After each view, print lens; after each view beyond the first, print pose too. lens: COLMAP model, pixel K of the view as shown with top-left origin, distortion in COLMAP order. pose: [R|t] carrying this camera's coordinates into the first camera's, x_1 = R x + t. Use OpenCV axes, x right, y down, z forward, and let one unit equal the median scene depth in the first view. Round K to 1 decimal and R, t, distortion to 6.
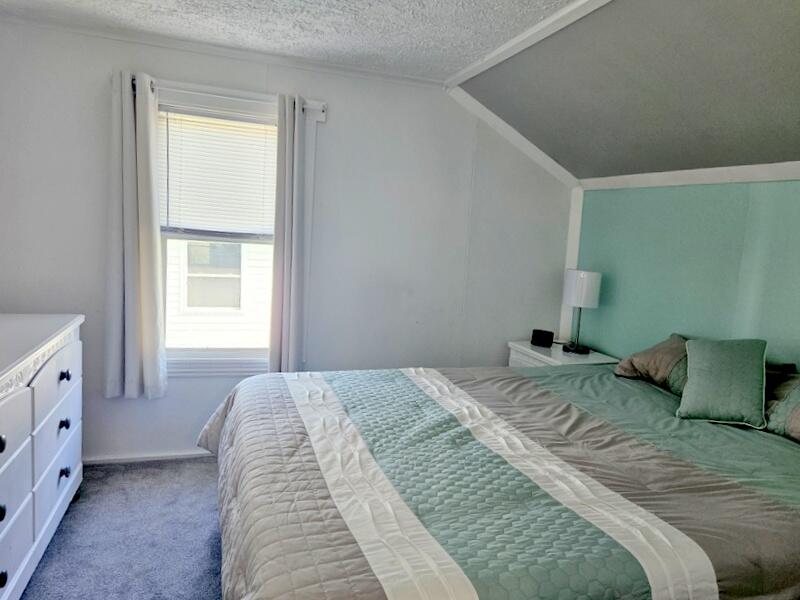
lens RADIAL K [[548.2, 0, 400.0], [0, 548.2, 300.0], [0, 0, 1]] dist [-0.000548, -0.000235]
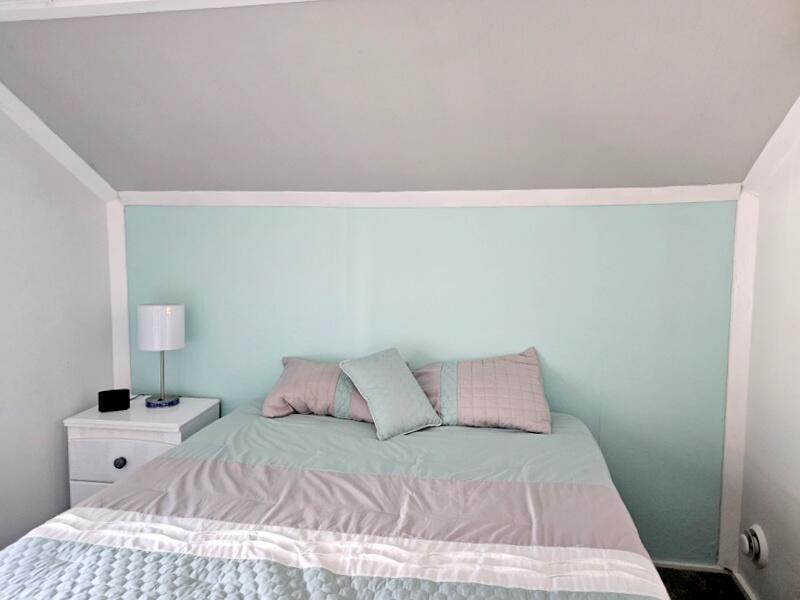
lens RADIAL K [[540.6, 0, 400.0], [0, 540.6, 300.0], [0, 0, 1]] dist [0.025419, -0.002560]
pose [[0.474493, -0.128811, 0.870784, -0.293931], [0.137285, 0.987959, 0.071338, -0.102286], [-0.869488, 0.085696, 0.486464, 0.431957]]
